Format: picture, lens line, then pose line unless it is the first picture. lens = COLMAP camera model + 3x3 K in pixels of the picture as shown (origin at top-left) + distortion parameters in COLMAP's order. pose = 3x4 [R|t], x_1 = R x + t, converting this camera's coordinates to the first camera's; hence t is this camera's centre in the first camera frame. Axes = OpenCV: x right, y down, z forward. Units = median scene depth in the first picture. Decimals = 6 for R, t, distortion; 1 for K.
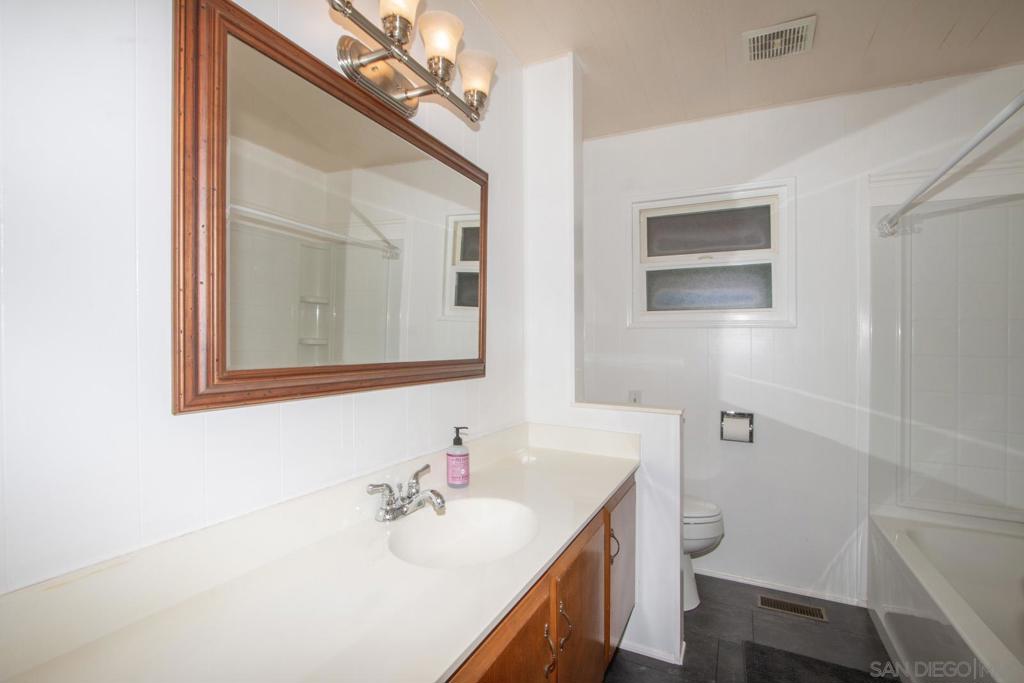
lens RADIAL K [[475.2, 0, 509.1], [0, 475.2, 337.2], [0, 0, 1]] dist [-0.018494, -0.000099]
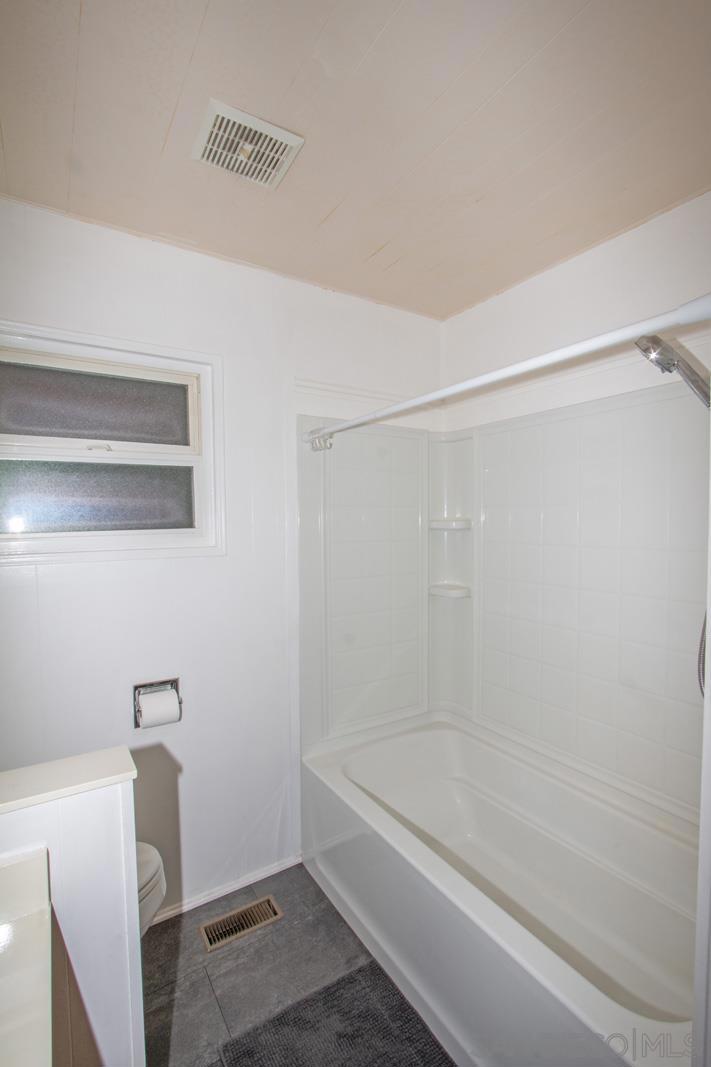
lens RADIAL K [[495.2, 0, 355.1], [0, 495.2, 530.3], [0, 0, 1]] dist [-0.018494, -0.000099]
pose [[0.531094, -0.035098, 0.846586, 0.039345], [0.000582, 0.999157, 0.041058, -0.099034], [-0.847313, -0.021313, 0.530666, 0.416399]]
